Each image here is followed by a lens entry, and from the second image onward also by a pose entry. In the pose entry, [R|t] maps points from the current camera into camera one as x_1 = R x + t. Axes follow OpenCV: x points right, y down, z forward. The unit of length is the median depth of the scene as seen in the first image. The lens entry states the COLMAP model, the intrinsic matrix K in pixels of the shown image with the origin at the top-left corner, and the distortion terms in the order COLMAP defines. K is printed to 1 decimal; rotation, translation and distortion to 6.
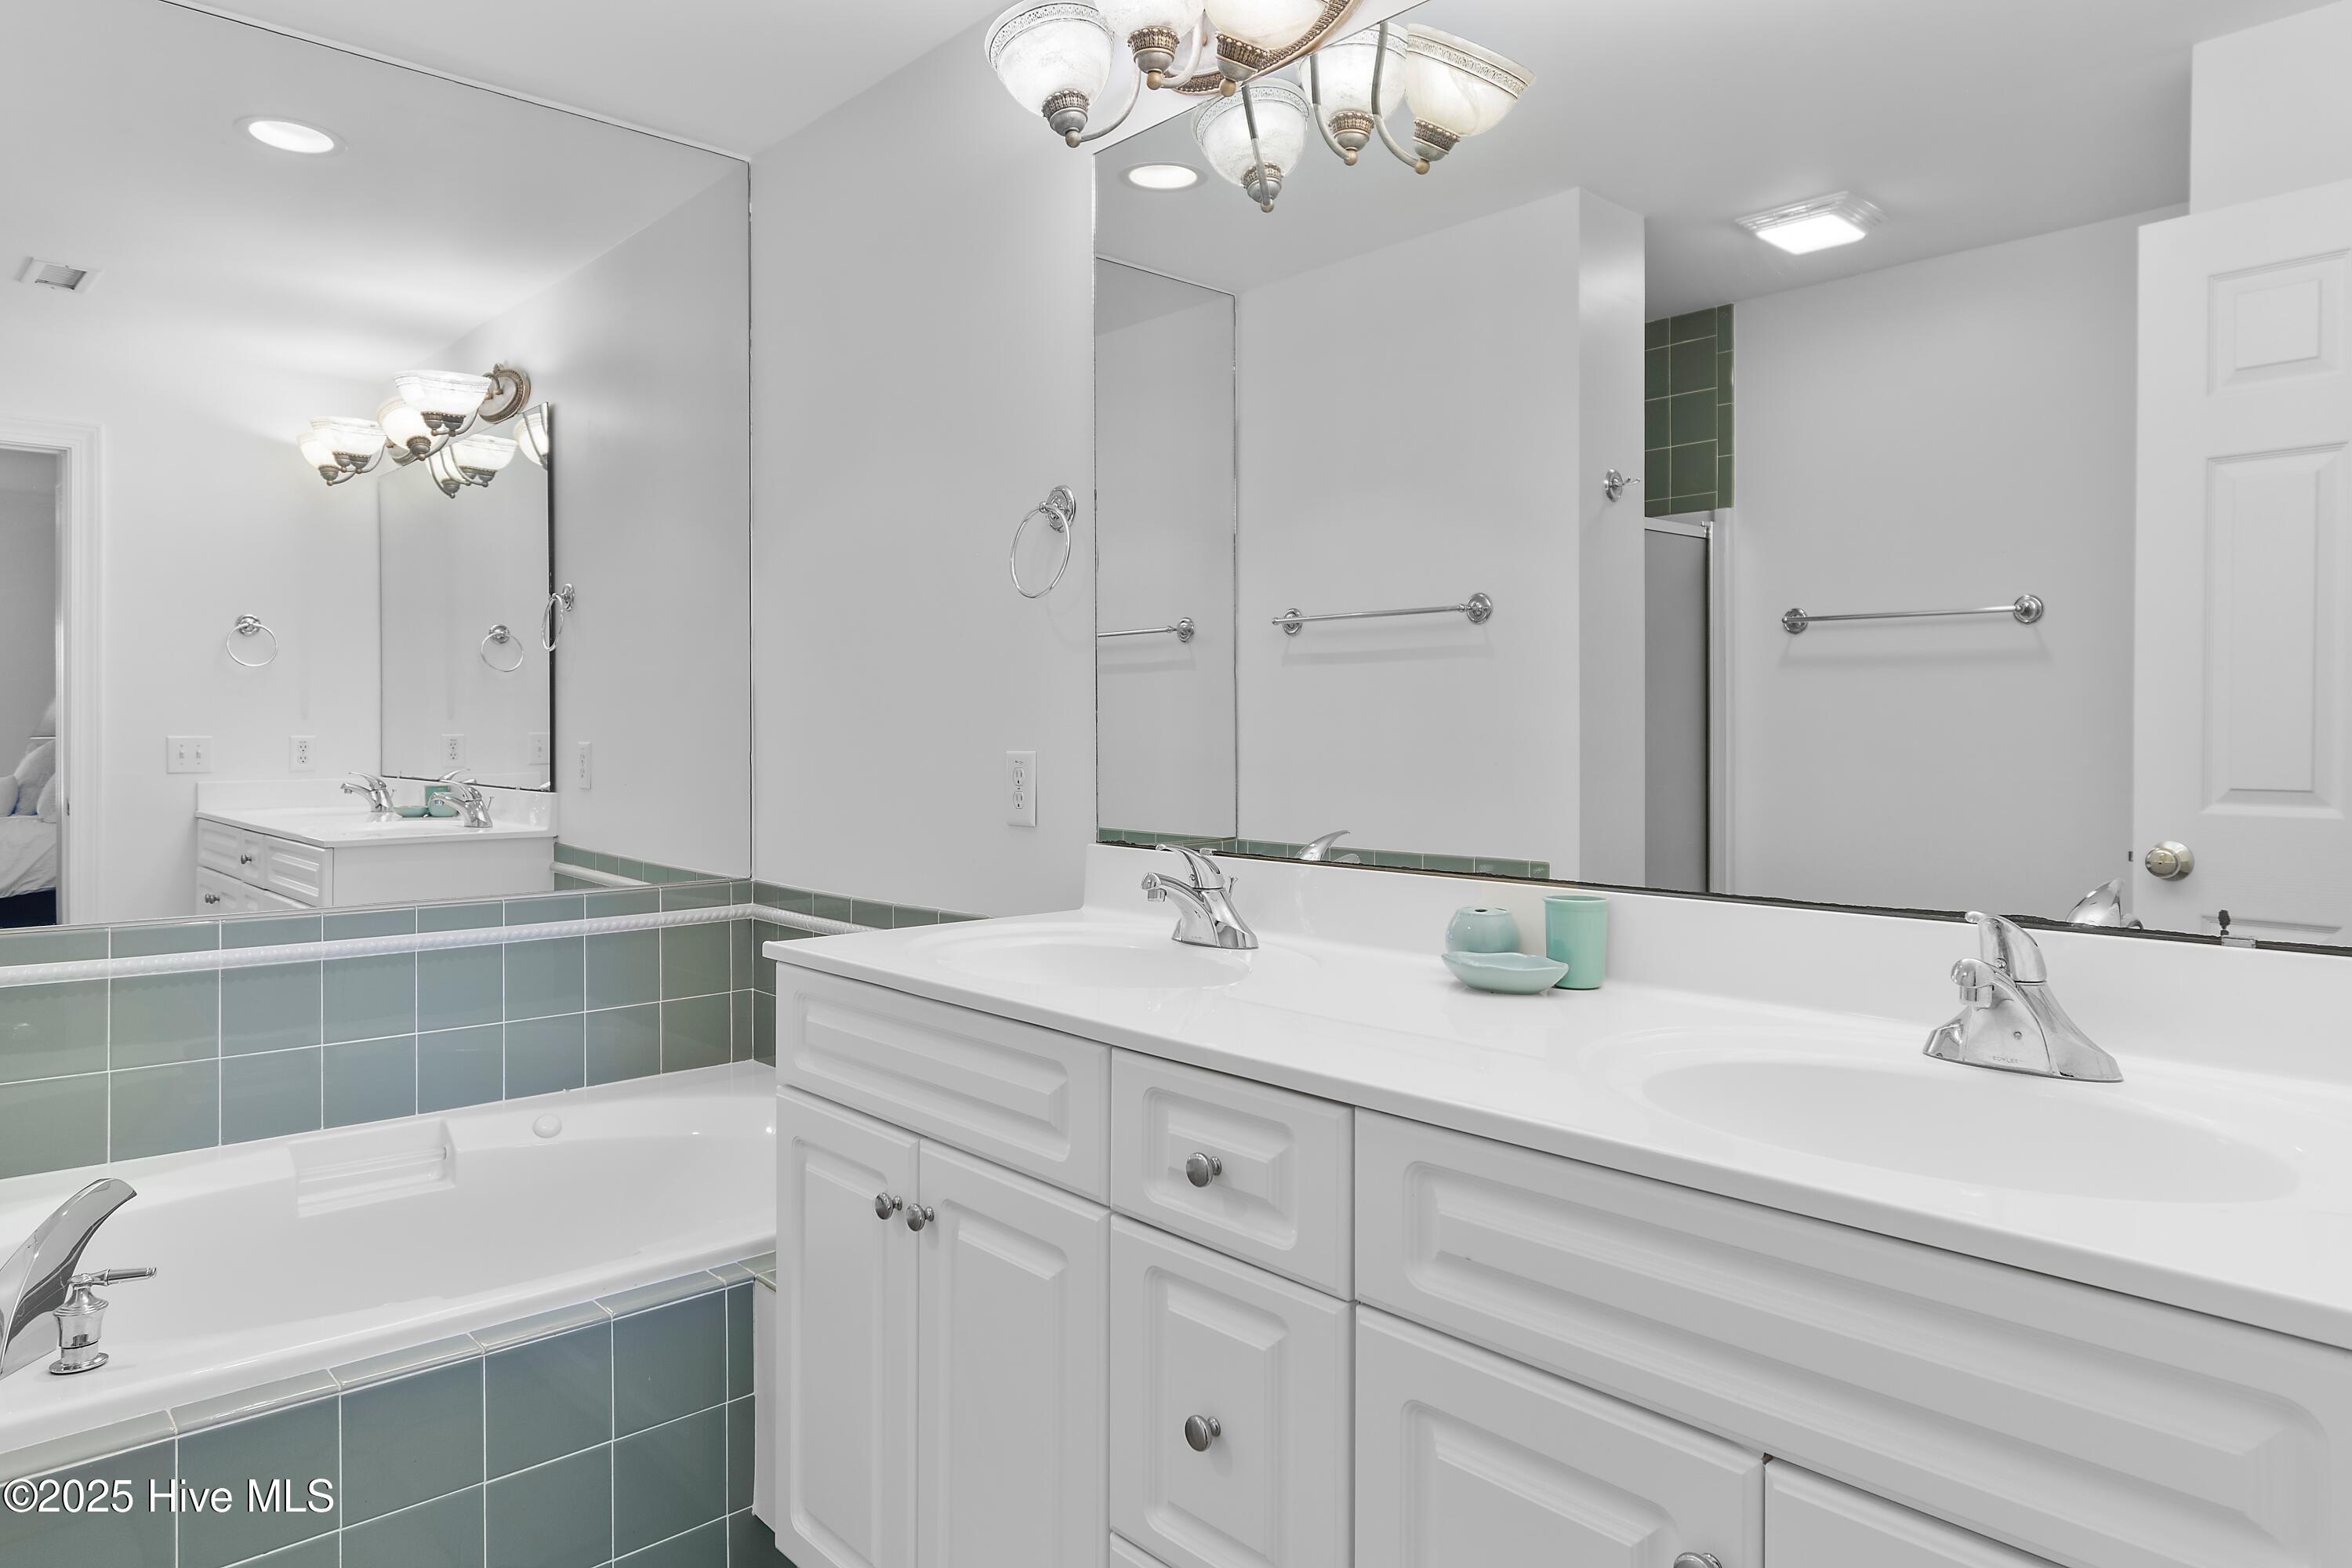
lens RADIAL K [[1450.6, 0, 1184.2], [0, 1450.6, 742.4], [0, 0, 1]] dist [-0.000919, -0.000980]
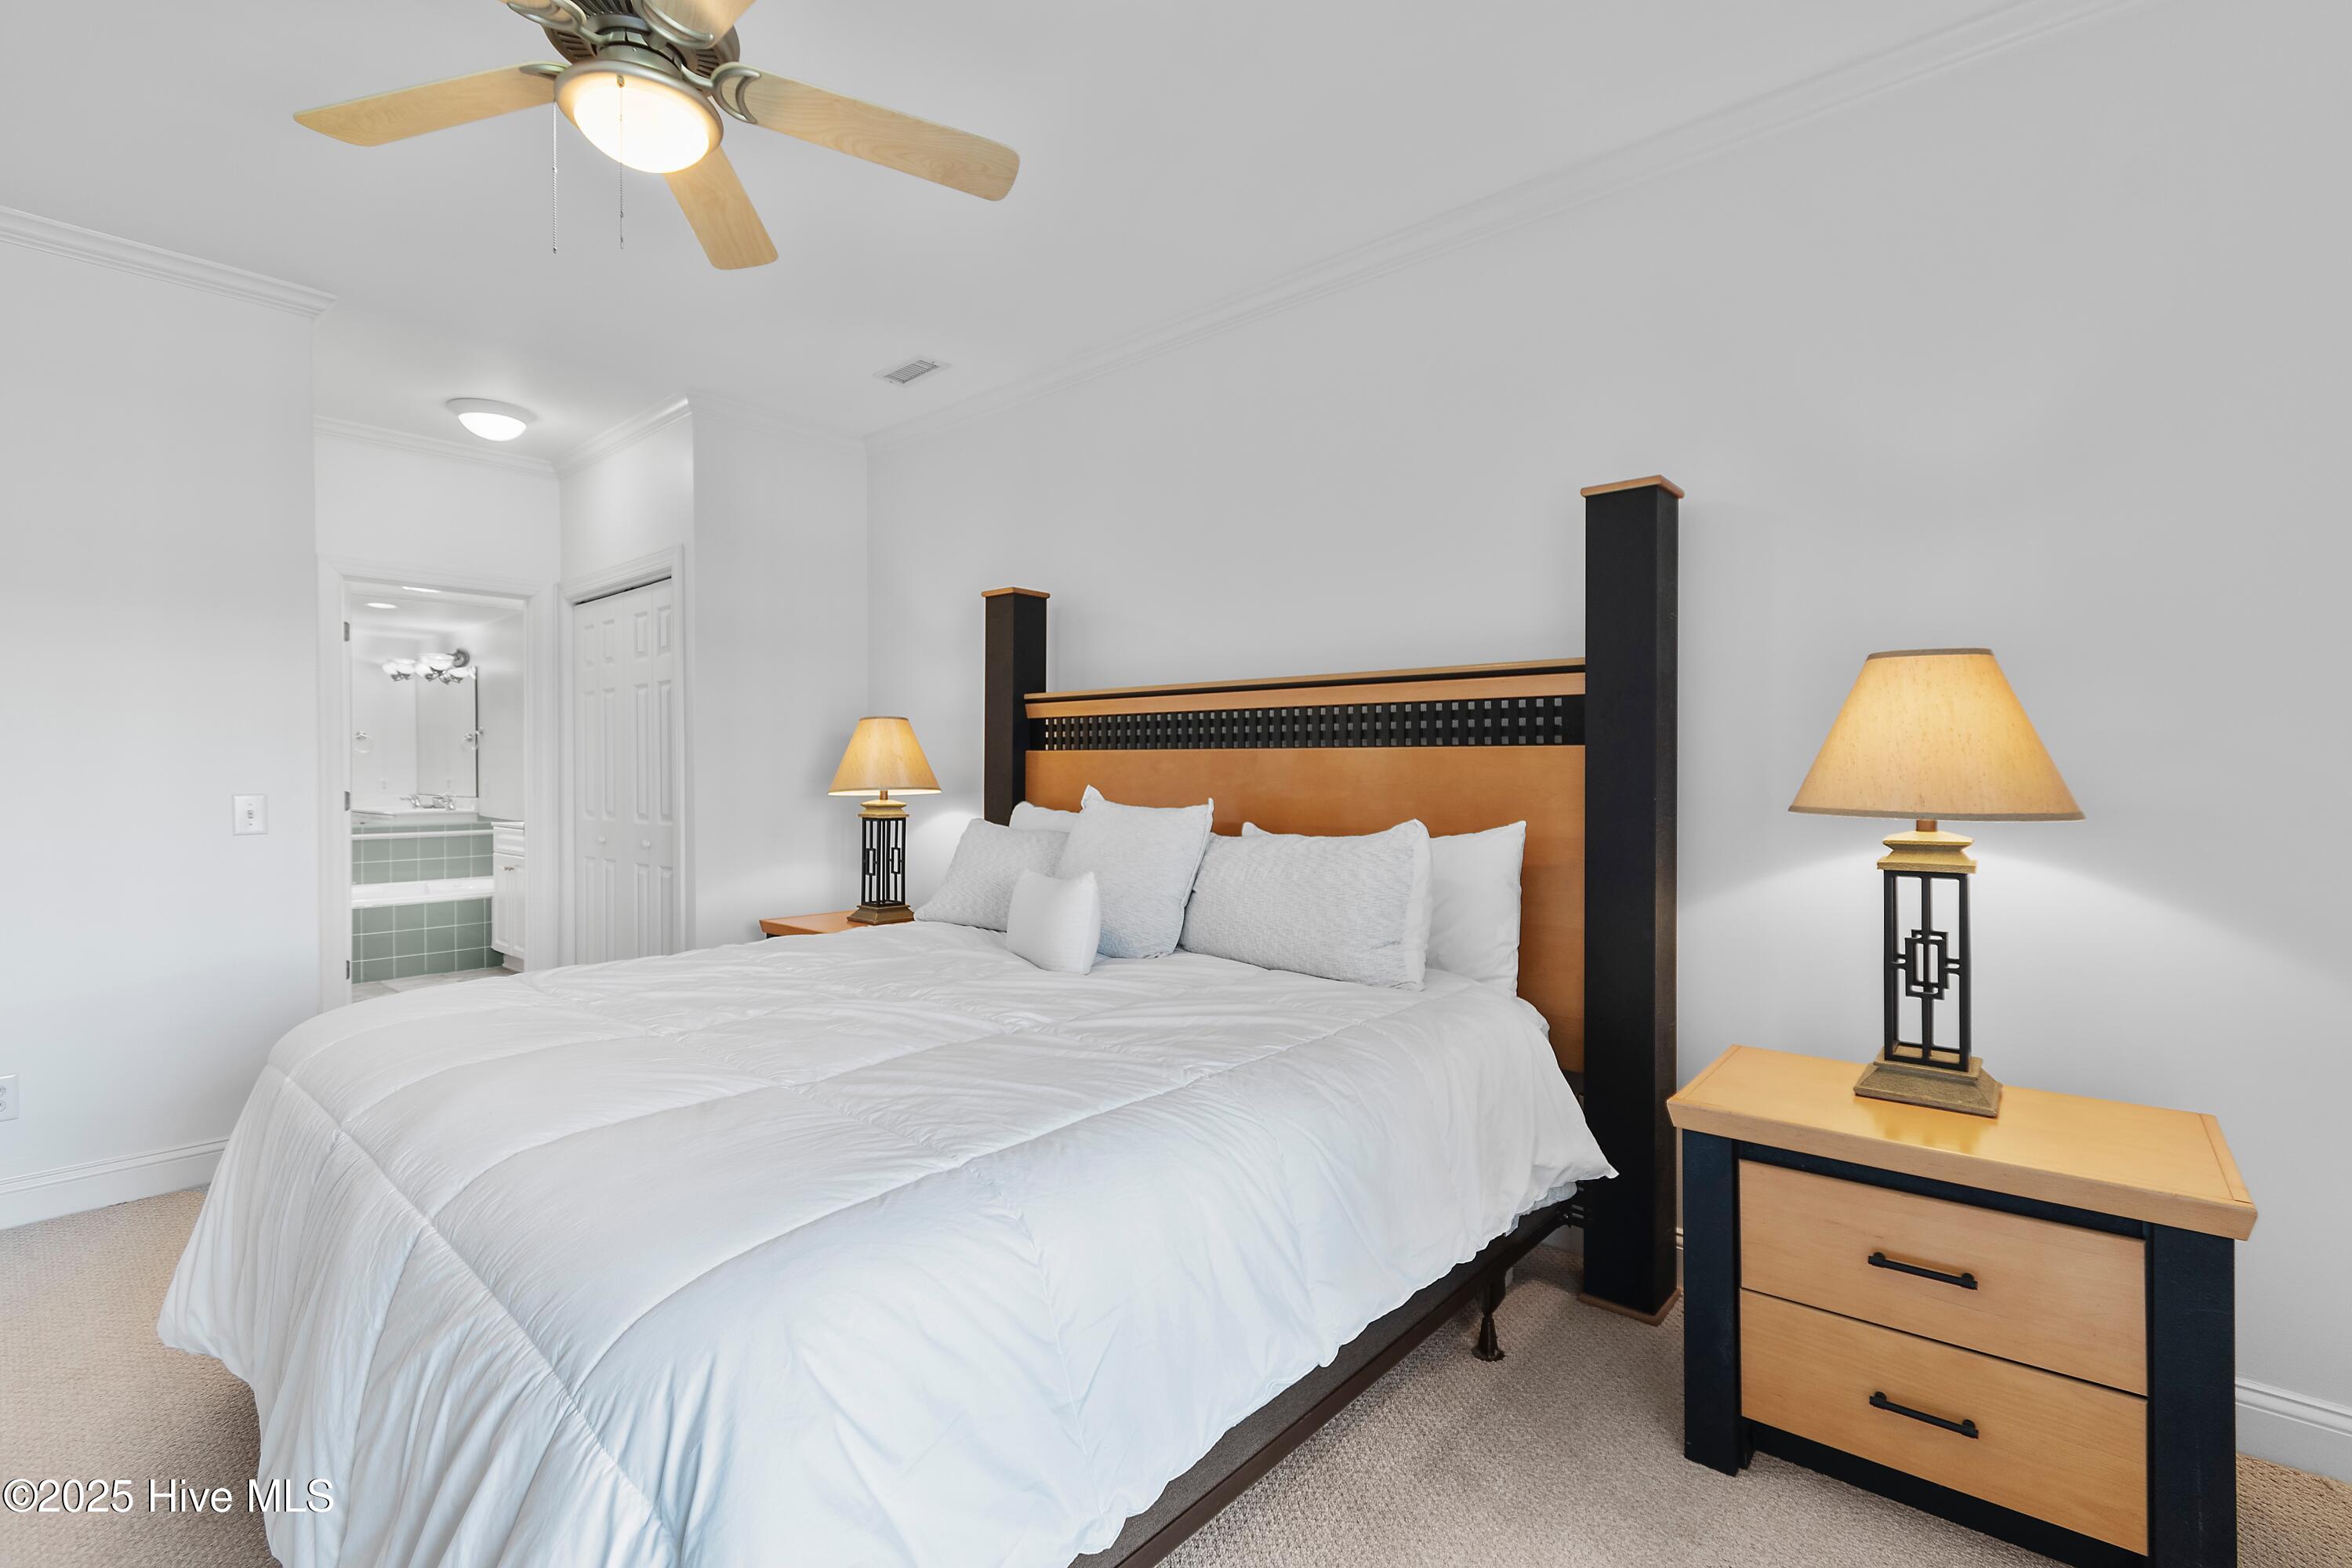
lens RADIAL K [[1038.1, 0, 1181.4], [0, 1038.1, 771.9], [0, 0, 1]] dist [0.001078, -0.000710]
pose [[0.993888, -0.003699, 0.110328, 0.760487], [0.004303, 0.999977, -0.005233, 0.000103], [-0.110306, 0.005676, 0.993881, -1.262717]]
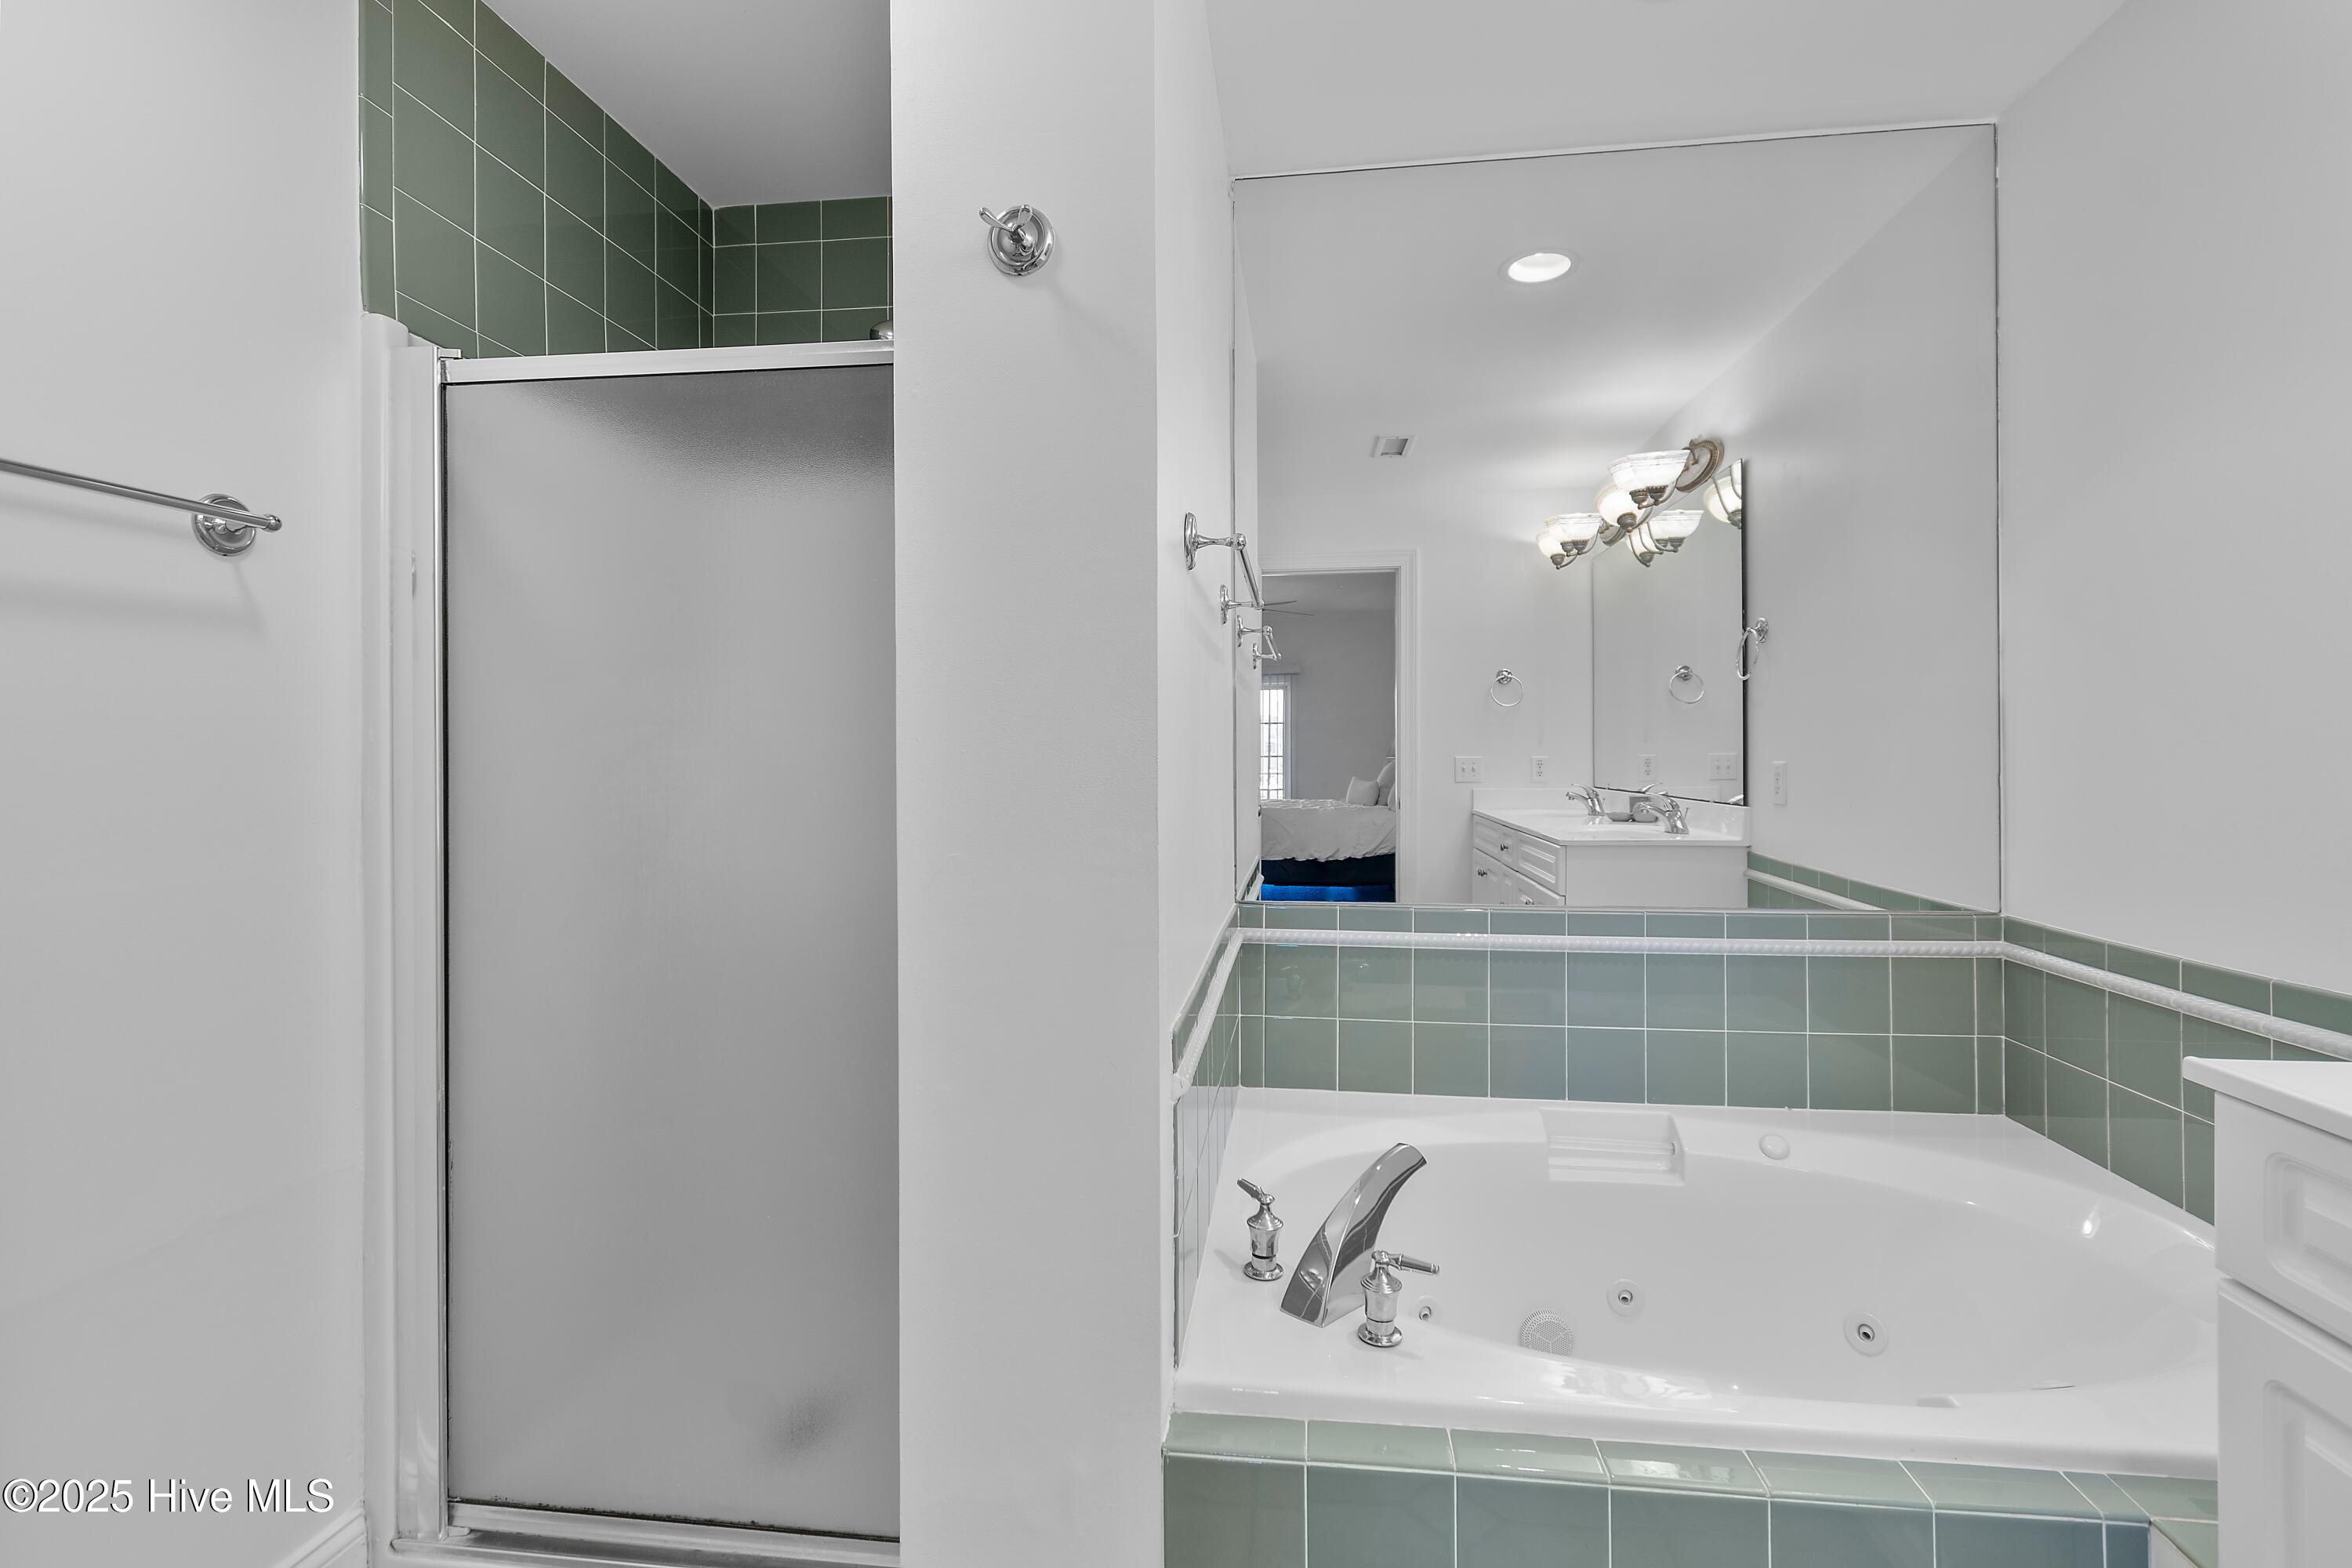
lens RADIAL K [[1045.5, 0, 1187.8], [0, 1045.5, 758.9], [0, 0, 1]] dist [0.002749, -0.000179]
pose [[0.649650, -0.000882, -0.760233, -0.098883], [-0.000304, 0.999999, -0.001420, -0.000947], [0.760233, 0.001154, 0.649649, 0.144837]]
